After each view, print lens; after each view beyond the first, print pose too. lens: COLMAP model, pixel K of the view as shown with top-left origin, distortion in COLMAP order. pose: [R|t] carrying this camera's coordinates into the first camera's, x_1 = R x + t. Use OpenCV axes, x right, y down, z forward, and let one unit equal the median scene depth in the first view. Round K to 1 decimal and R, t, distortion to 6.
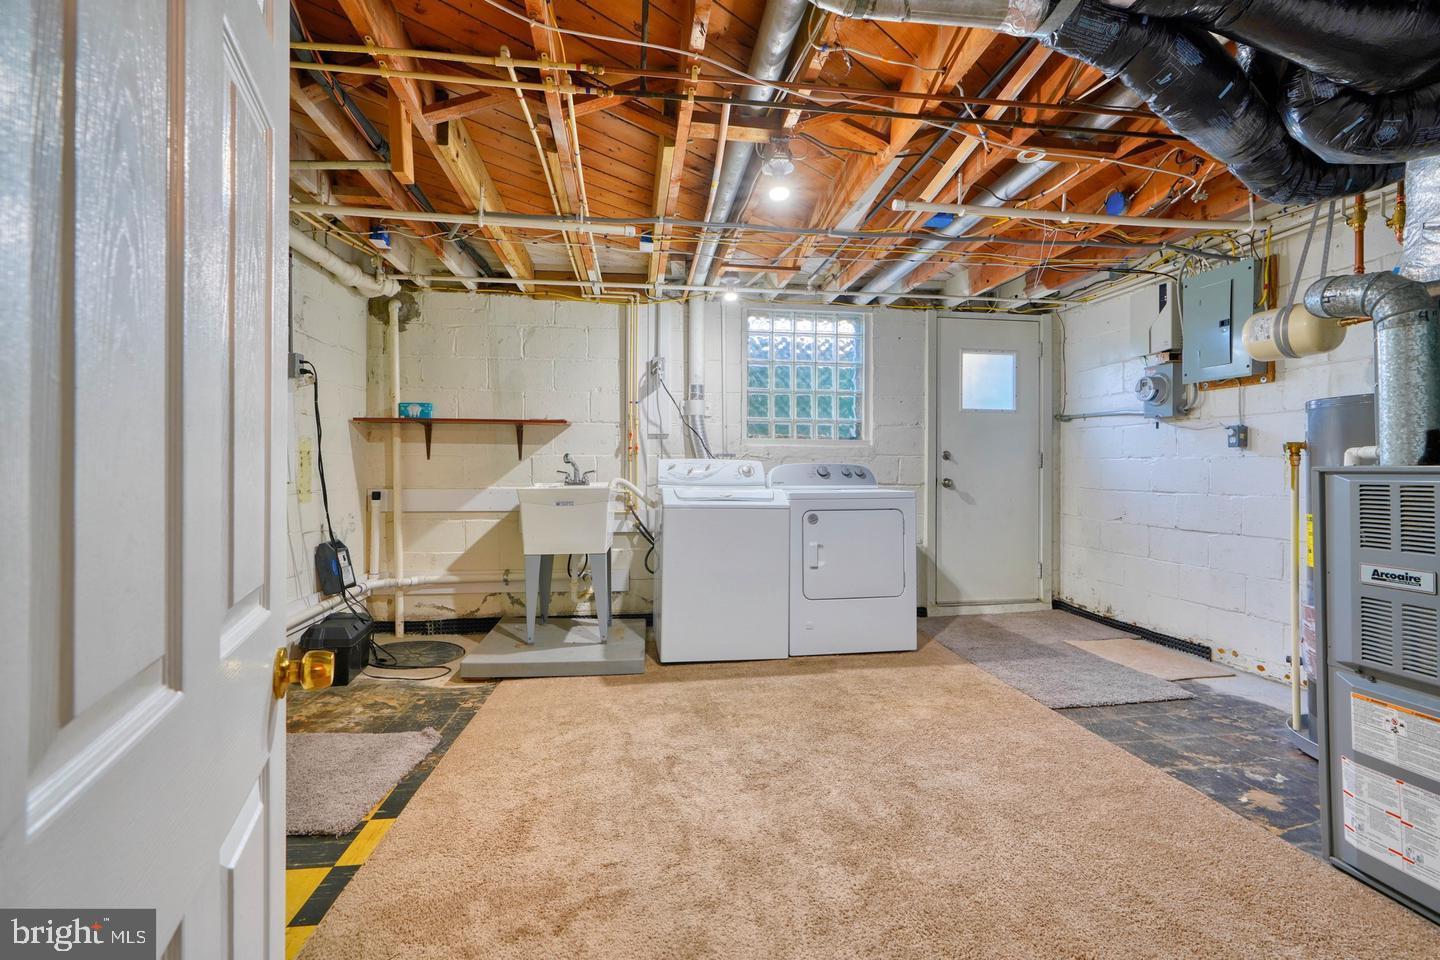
lens RADIAL K [[648.3, 0, 719.1], [0, 648.3, 473.8], [0, 0, 1]] dist [-0.013821, 0.007099]
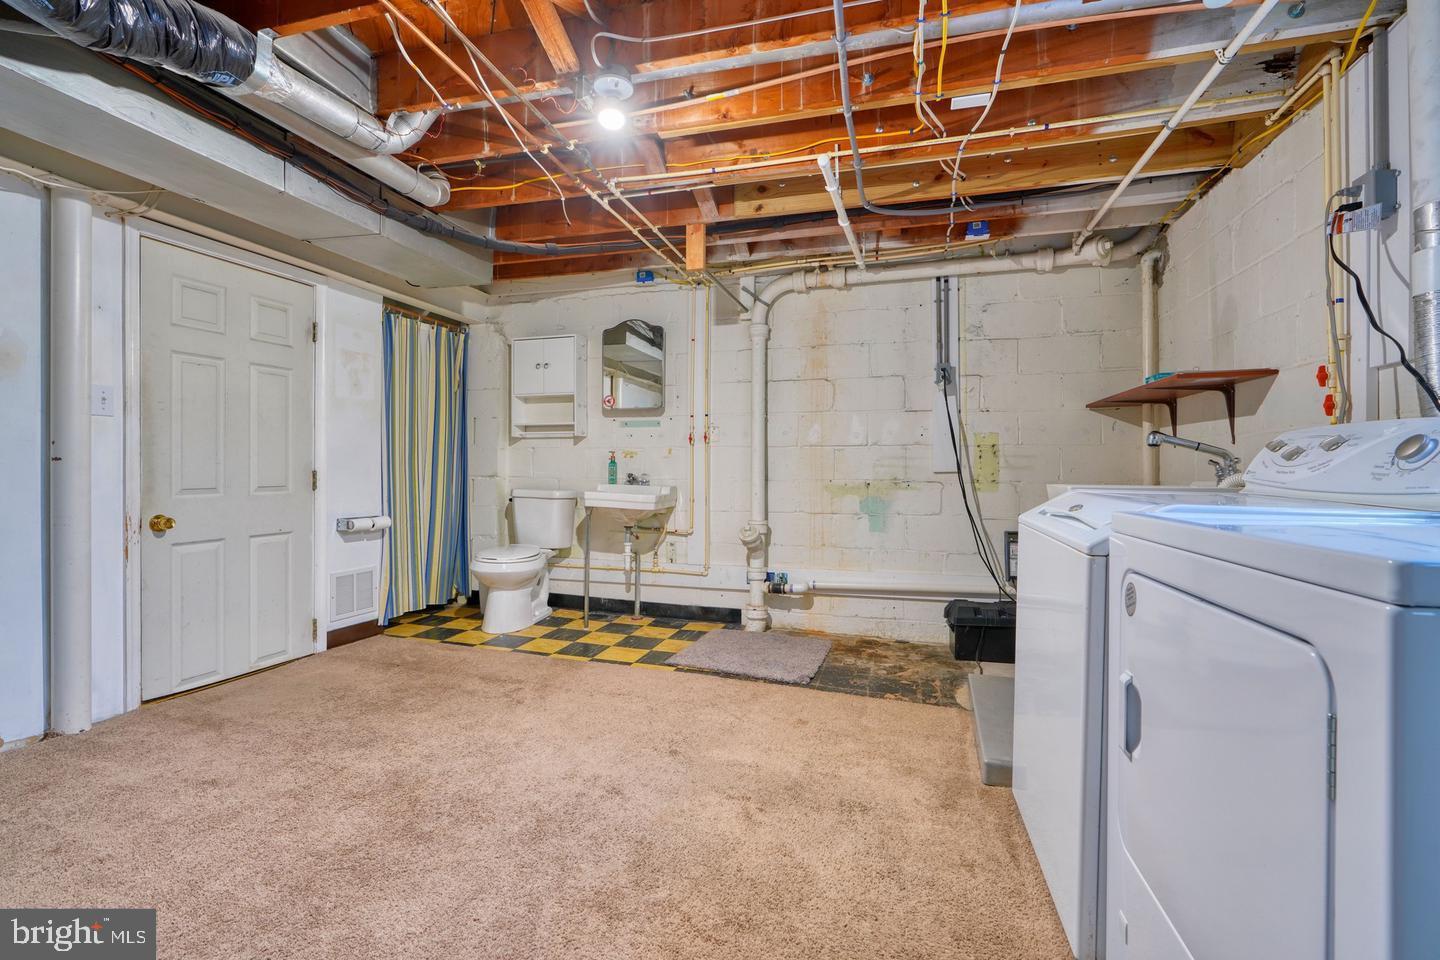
lens RADIAL K [[648.3, 0, 713.6], [0, 648.3, 474.6], [0, 0, 1]] dist [-0.013821, 0.007099]
pose [[-0.416928, 0.000819, -0.908939, 0.640174], [-0.005167, 0.999981, 0.003271, 0.014209], [0.908925, 0.006060, -0.416916, 1.177231]]
